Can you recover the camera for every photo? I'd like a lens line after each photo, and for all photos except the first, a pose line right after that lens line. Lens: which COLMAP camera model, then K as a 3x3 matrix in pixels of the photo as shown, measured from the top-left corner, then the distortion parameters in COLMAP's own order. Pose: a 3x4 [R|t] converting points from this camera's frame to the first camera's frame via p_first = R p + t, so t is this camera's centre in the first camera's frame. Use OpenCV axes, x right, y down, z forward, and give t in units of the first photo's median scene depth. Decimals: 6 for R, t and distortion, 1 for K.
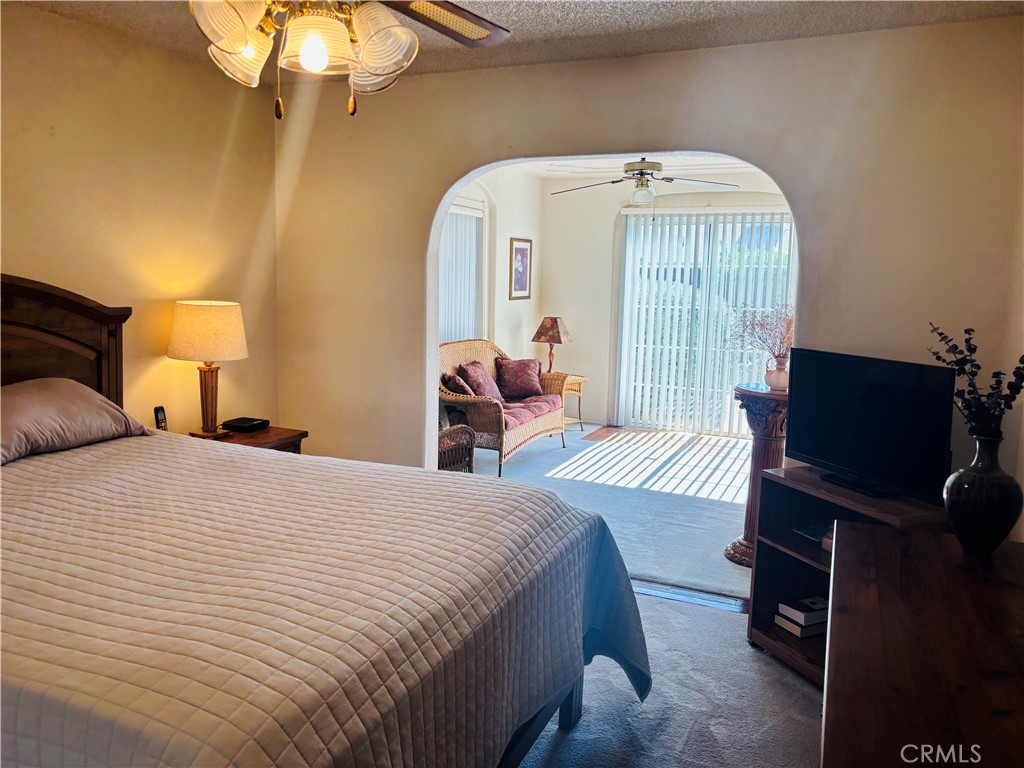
lens RADIAL K [[780.9, 0, 509.6], [0, 780.9, 381.9], [0, 0, 1]] dist [0.067227, -0.067548]
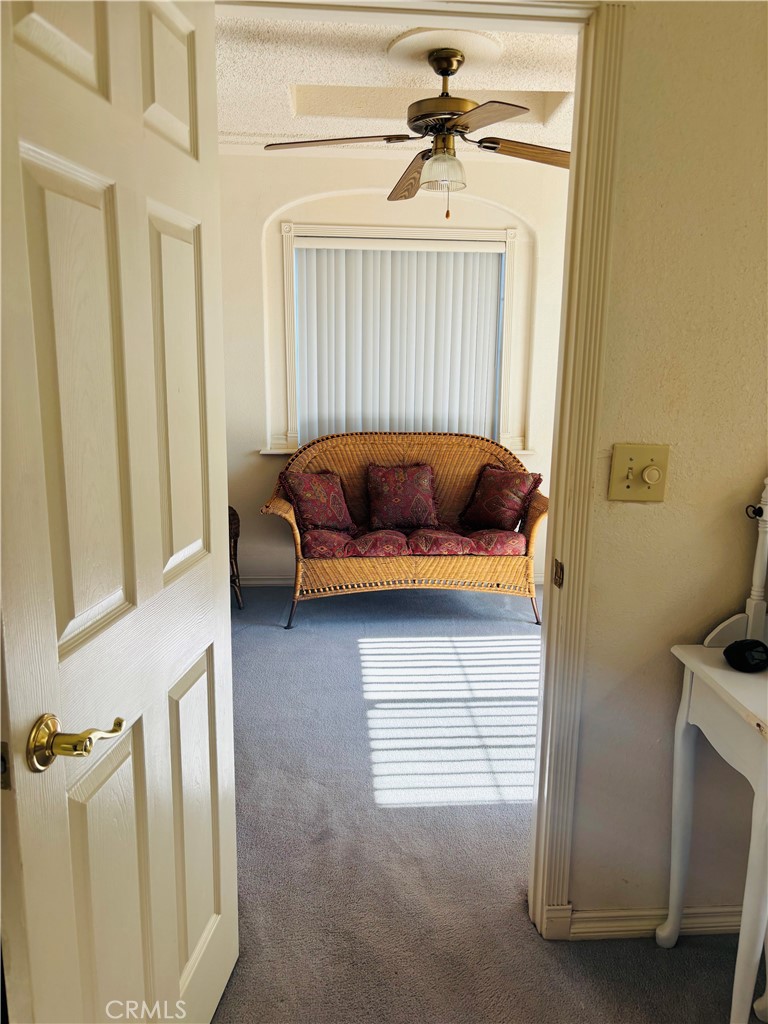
lens RADIAL K [[780.9, 0, 393.3], [0, 780.9, 517.4], [0, 0, 1]] dist [0.067227, -0.067548]
pose [[0.482136, 0.165671, -0.860289, 0.631656], [-0.119922, 0.985195, 0.122516, -0.069789], [0.867850, 0.044098, 0.494865, 0.705224]]
